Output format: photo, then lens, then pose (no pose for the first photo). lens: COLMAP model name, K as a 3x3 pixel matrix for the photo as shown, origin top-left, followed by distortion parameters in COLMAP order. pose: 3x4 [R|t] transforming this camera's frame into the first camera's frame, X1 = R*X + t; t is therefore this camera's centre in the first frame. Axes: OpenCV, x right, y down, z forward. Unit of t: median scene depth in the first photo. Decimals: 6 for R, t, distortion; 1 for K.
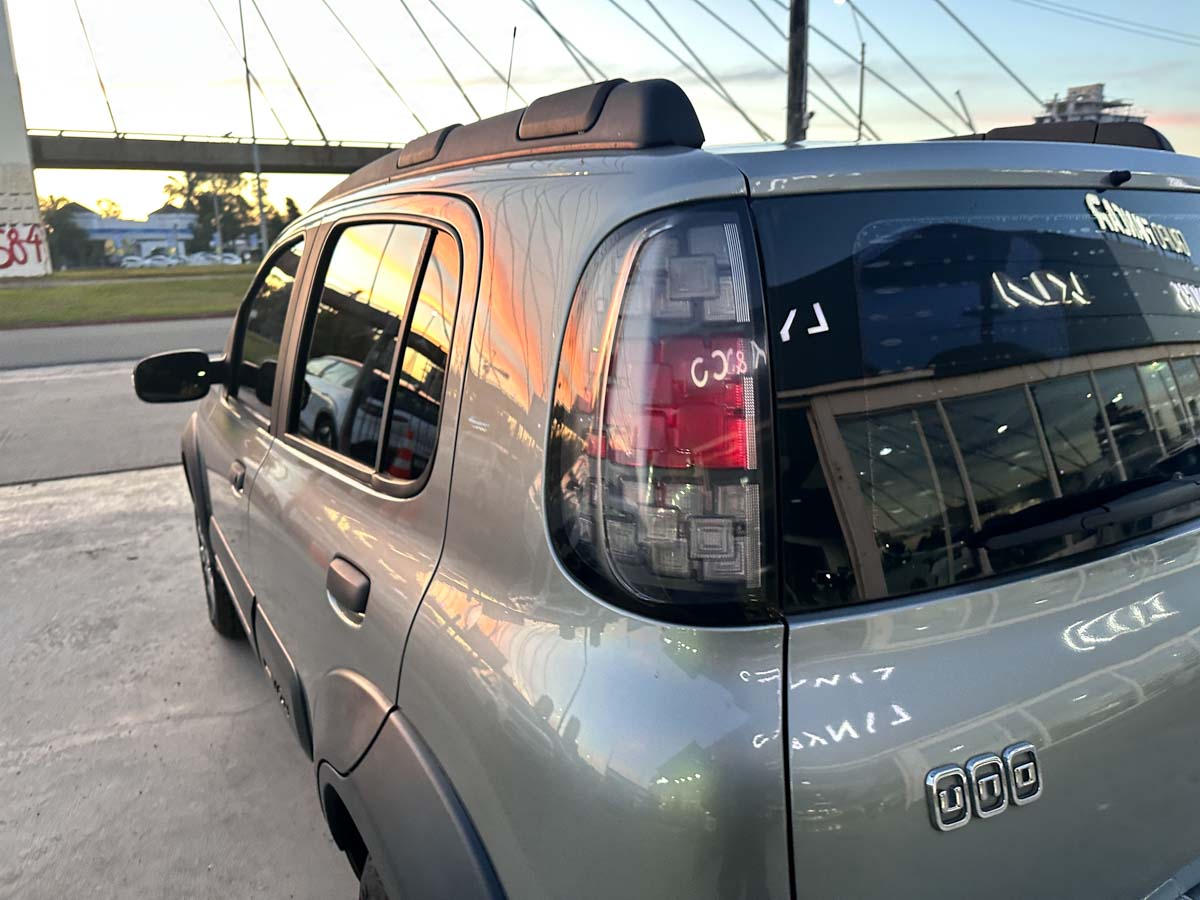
lens RADIAL K [[839.1, 0, 590.9], [0, 839.1, 437.9], [0, 0, 1]] dist [0.078779, -0.001844]
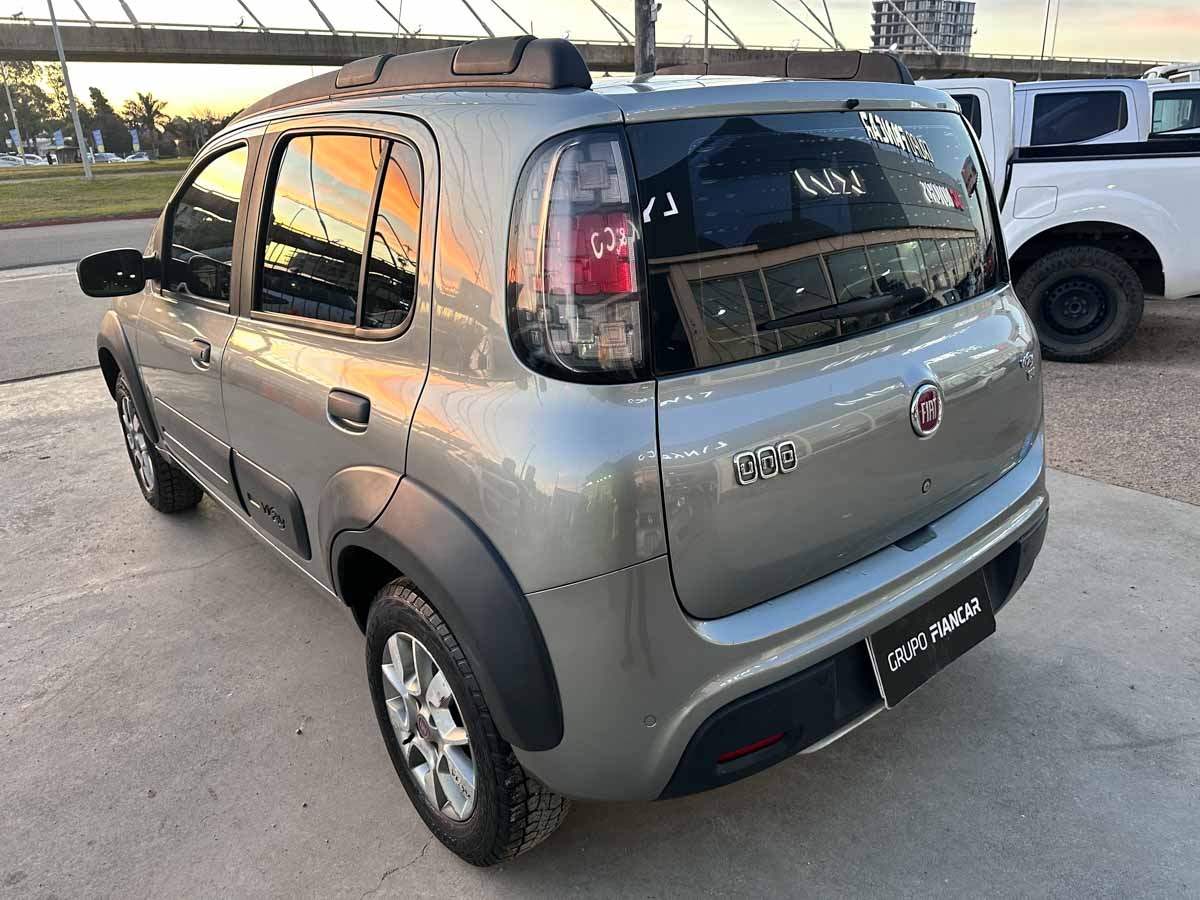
lens RADIAL K [[864.4, 0, 600.0], [0, 864.4, 450.0], [0, 0, 1]] dist [0.002718, 0.001747]
pose [[0.983986, -0.065228, 0.165883, -0.109664], [0.044524, 0.991081, 0.125601, 0.076820], [-0.172596, -0.116204, 0.978114, -0.425836]]
